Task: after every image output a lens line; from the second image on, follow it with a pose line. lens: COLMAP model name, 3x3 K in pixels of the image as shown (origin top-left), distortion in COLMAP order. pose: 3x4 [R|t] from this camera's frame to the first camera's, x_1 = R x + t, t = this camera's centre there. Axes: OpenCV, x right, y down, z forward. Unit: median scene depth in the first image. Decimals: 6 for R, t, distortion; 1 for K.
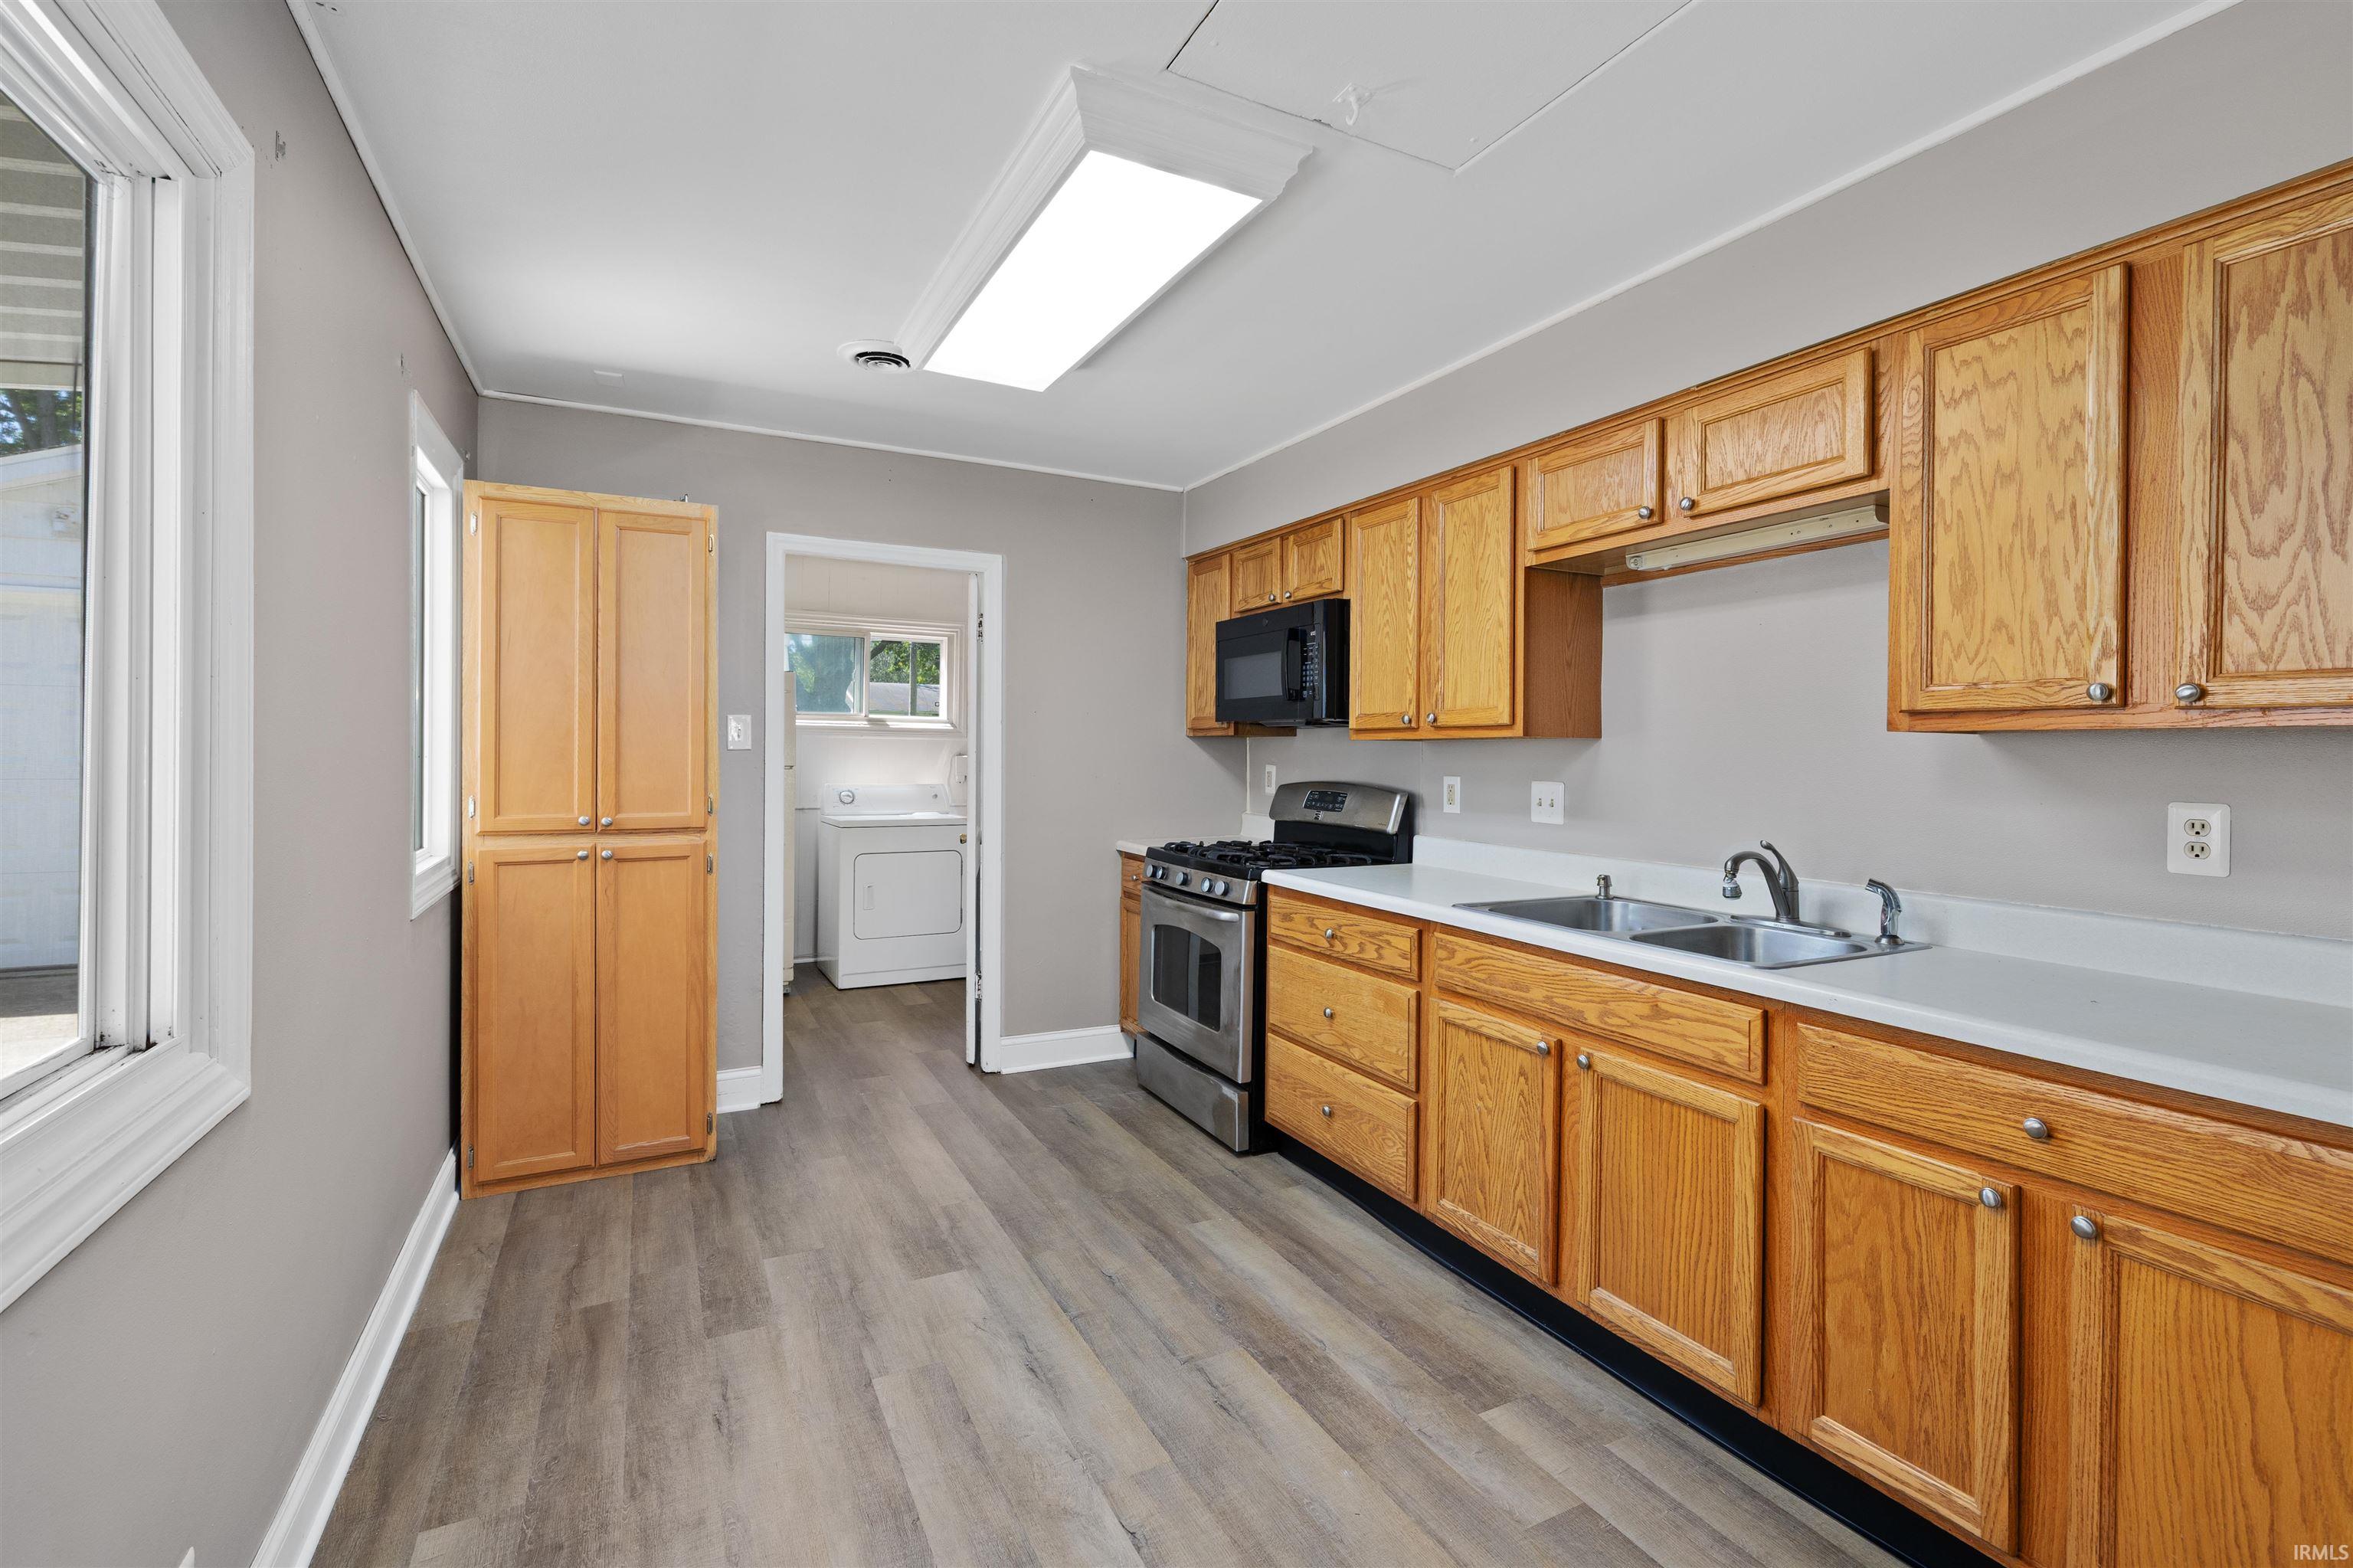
lens RADIAL K [[1021.9, 0, 1162.6], [0, 1021.9, 750.2], [0, 0, 1]] dist [0.000880, 0.000585]
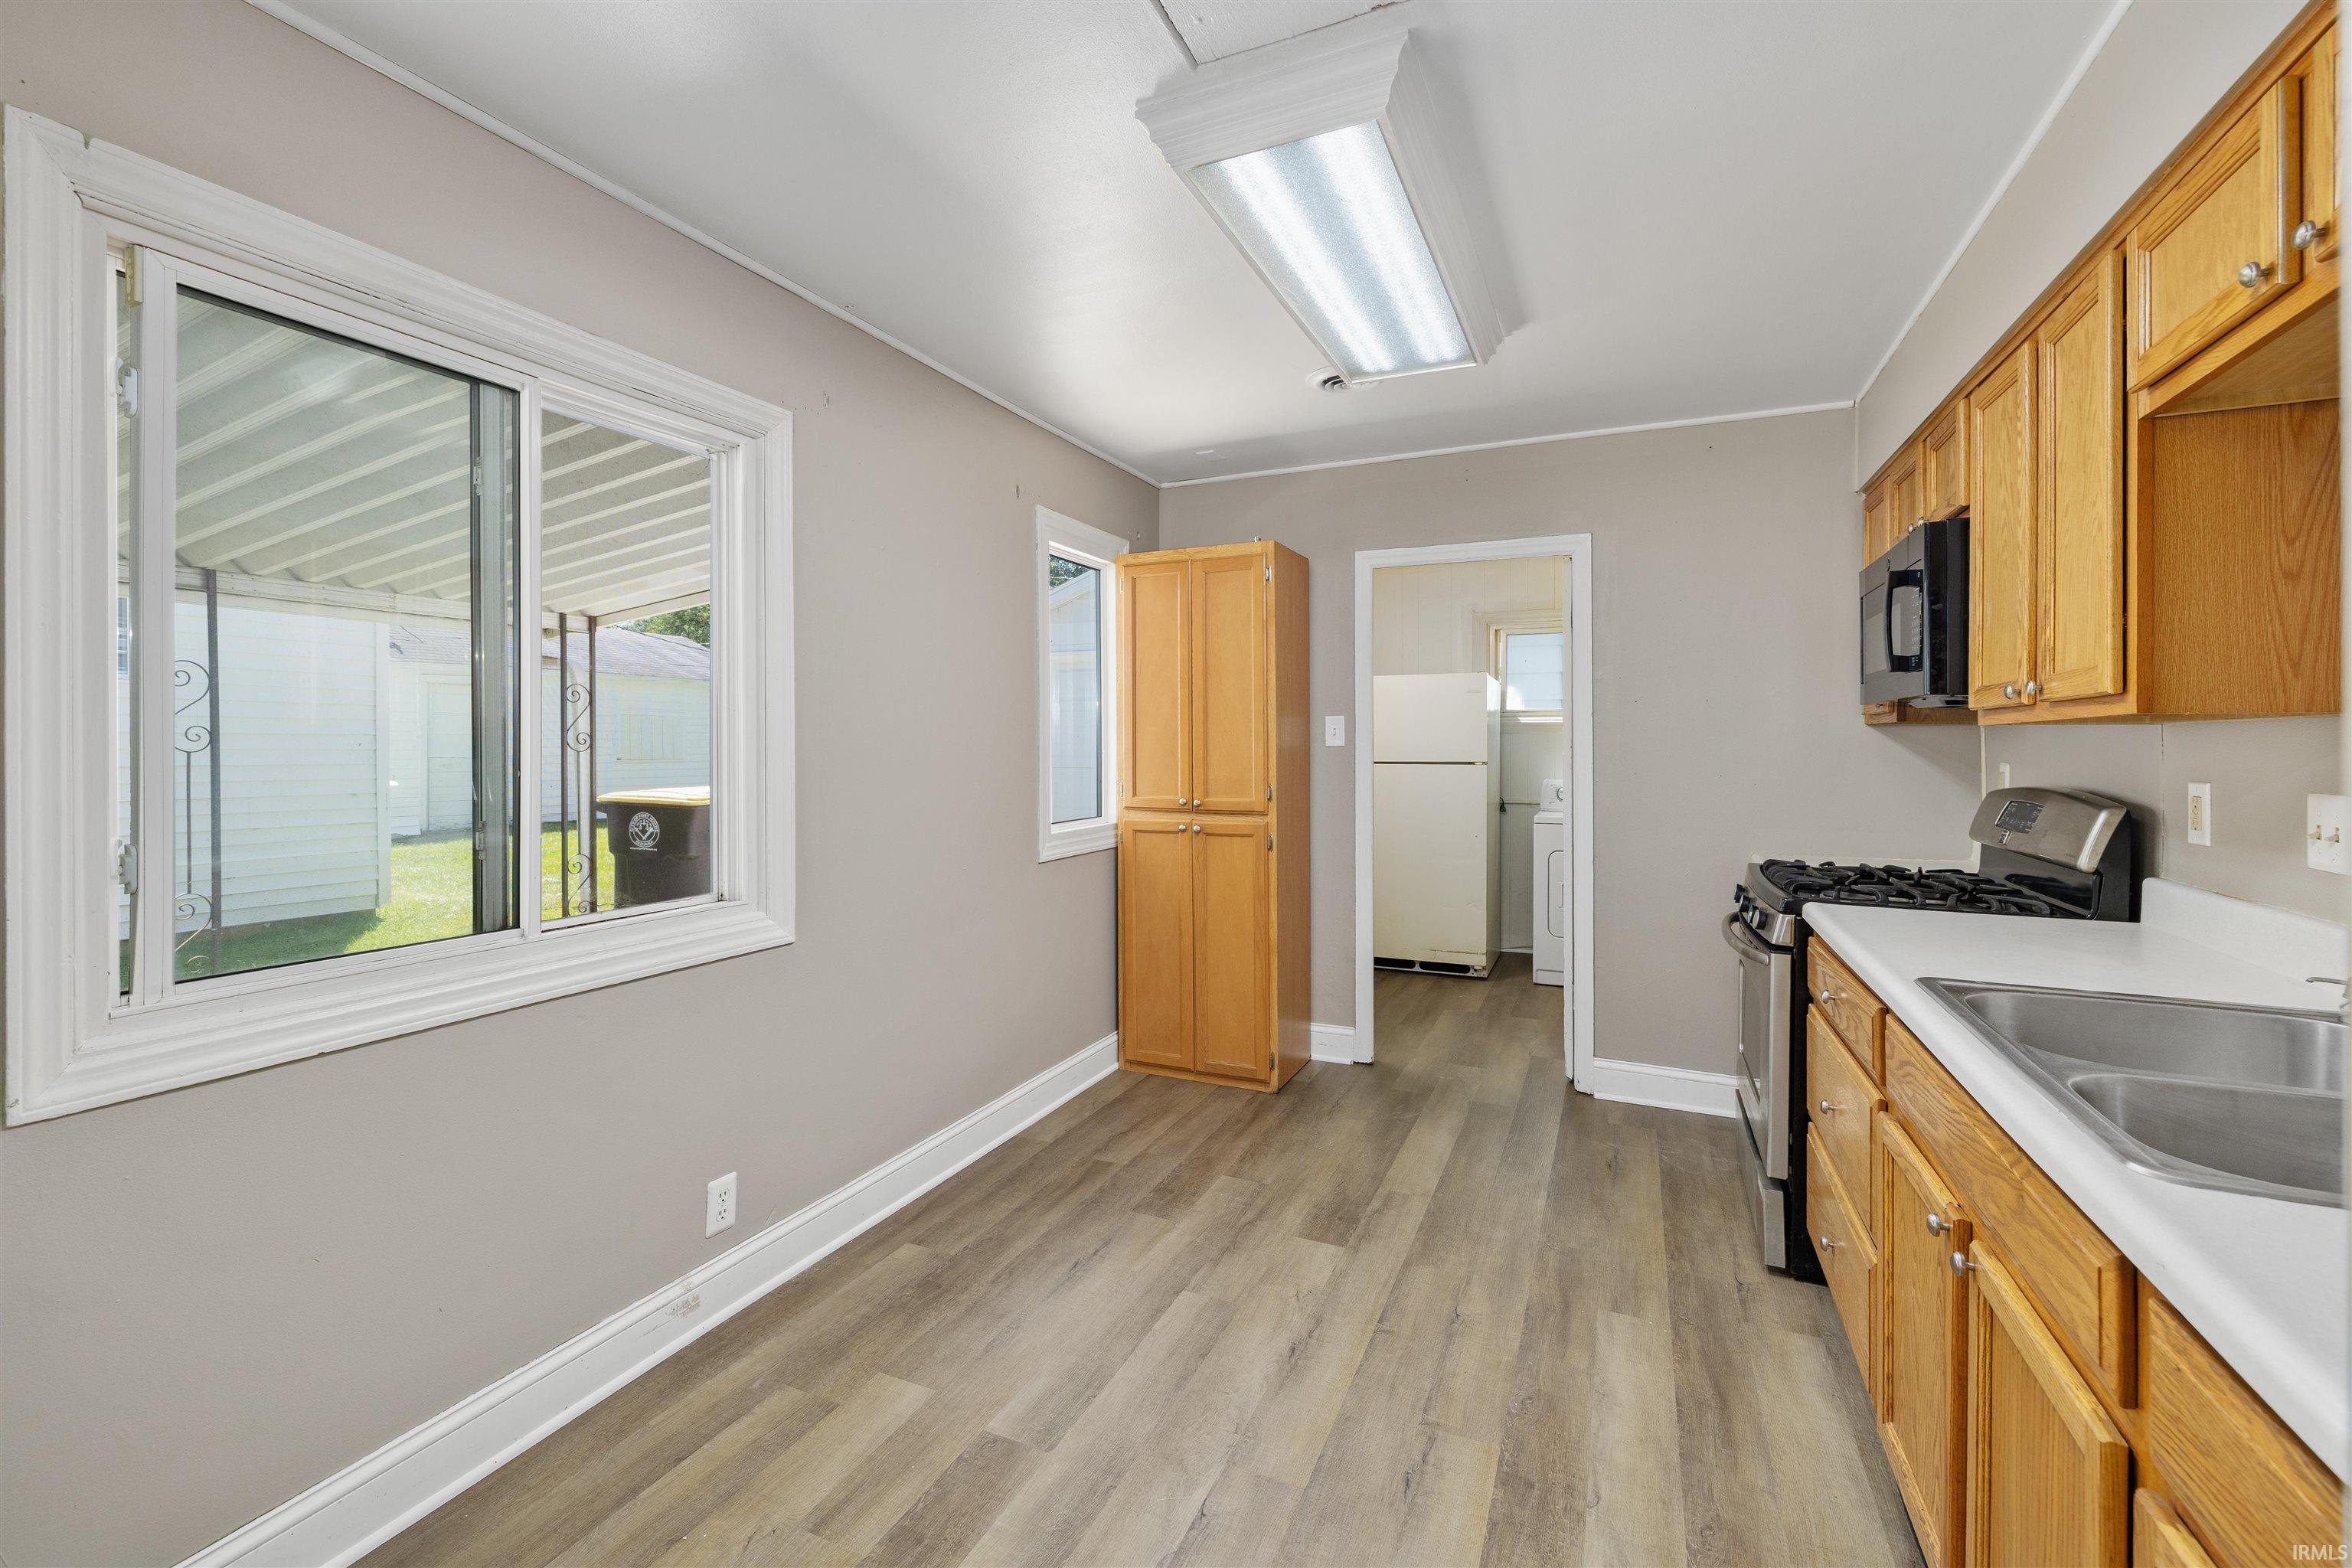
lens RADIAL K [[988.8, 0, 1177.6], [0, 988.8, 746.2], [0, 0, 1]] dist [0.001407, -0.000939]
pose [[0.626179, -0.007781, -0.779640, 0.405318], [0.007167, 0.999965, -0.004224, 0.003280], [0.779646, -0.002943, 0.626213, 0.204195]]
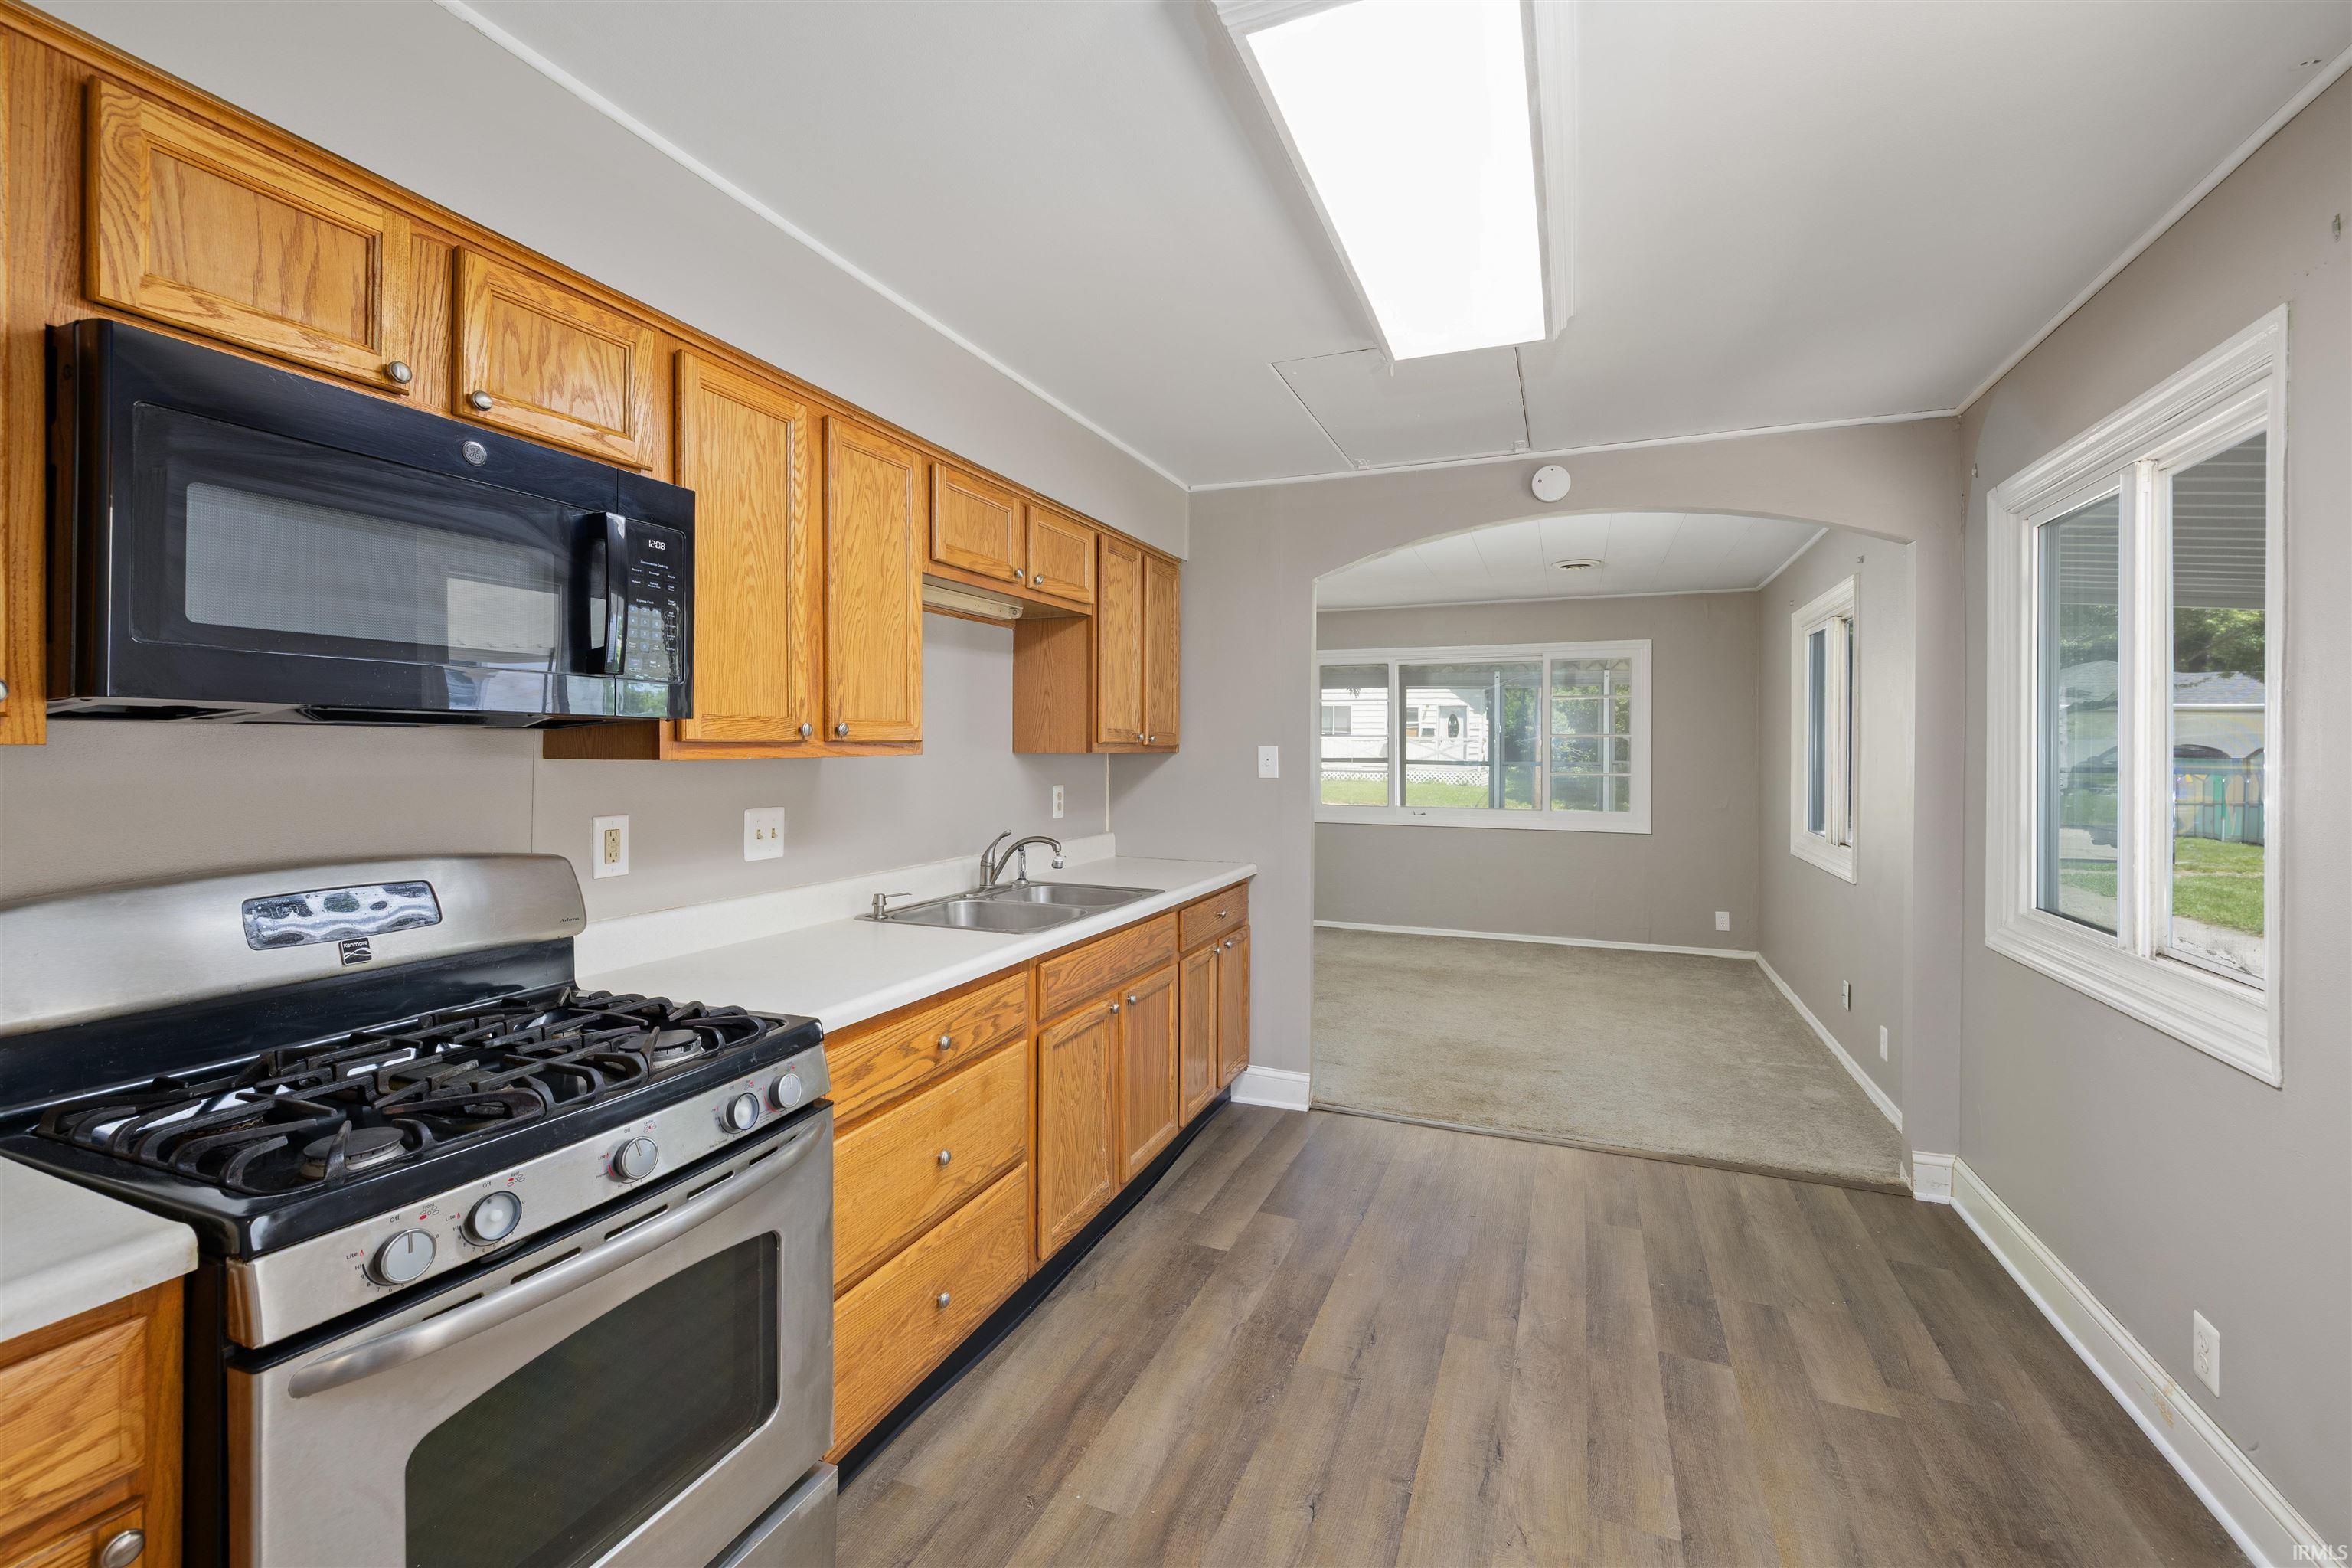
lens RADIAL K [[988.8, 0, 1169.8], [0, 988.8, 745.5], [0, 0, 1]] dist [0.001407, -0.000939]
pose [[-0.651944, -0.011962, 0.758173, -0.426776], [-0.013002, 0.999905, 0.004596, -0.026143], [-0.758155, -0.006861, -0.652038, 1.277637]]
